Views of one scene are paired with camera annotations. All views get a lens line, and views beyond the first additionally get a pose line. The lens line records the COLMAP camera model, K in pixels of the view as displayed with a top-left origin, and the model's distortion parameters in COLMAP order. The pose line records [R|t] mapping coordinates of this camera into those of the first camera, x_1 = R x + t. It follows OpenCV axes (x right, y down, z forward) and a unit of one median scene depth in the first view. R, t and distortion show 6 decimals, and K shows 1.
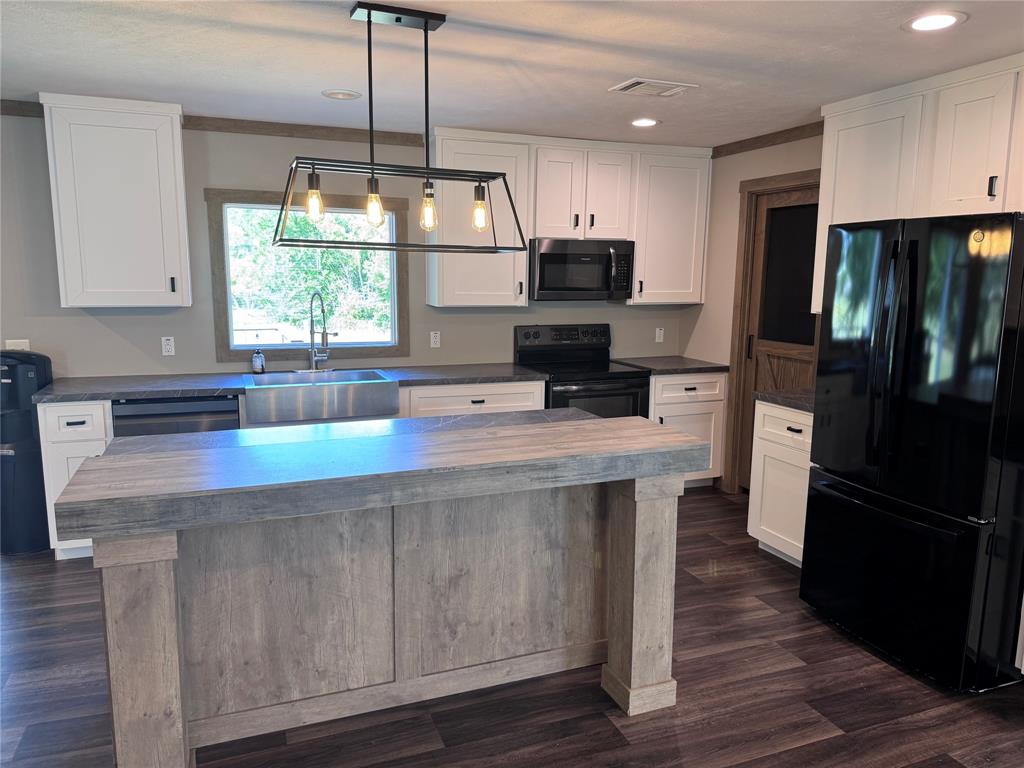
lens RADIAL K [[716.1, 0, 519.8], [0, 716.1, 384.0], [0, 0, 1]] dist [0.025660, -0.051018]
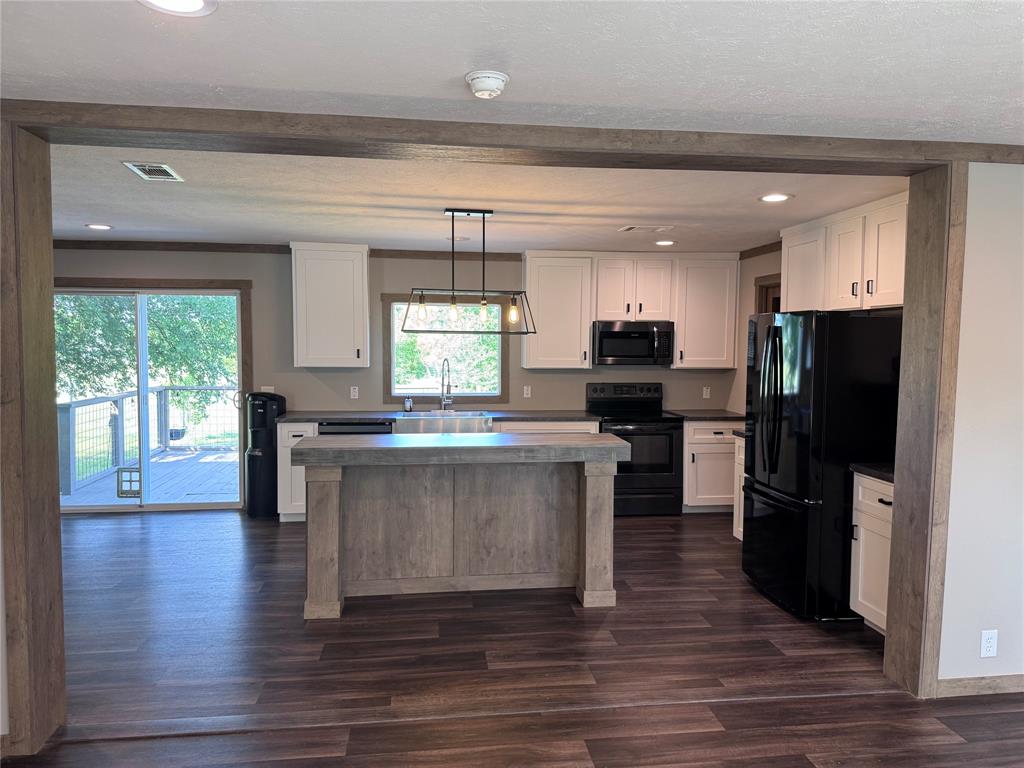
lens RADIAL K [[716.1, 0, 532.5], [0, 716.1, 375.3], [0, 0, 1]] dist [0.025660, -0.051018]
pose [[0.972994, 0.009225, -0.230644, 0.294988], [-0.034361, 0.993857, -0.105204, 0.073138], [0.228257, 0.110288, 0.967334, -0.503644]]
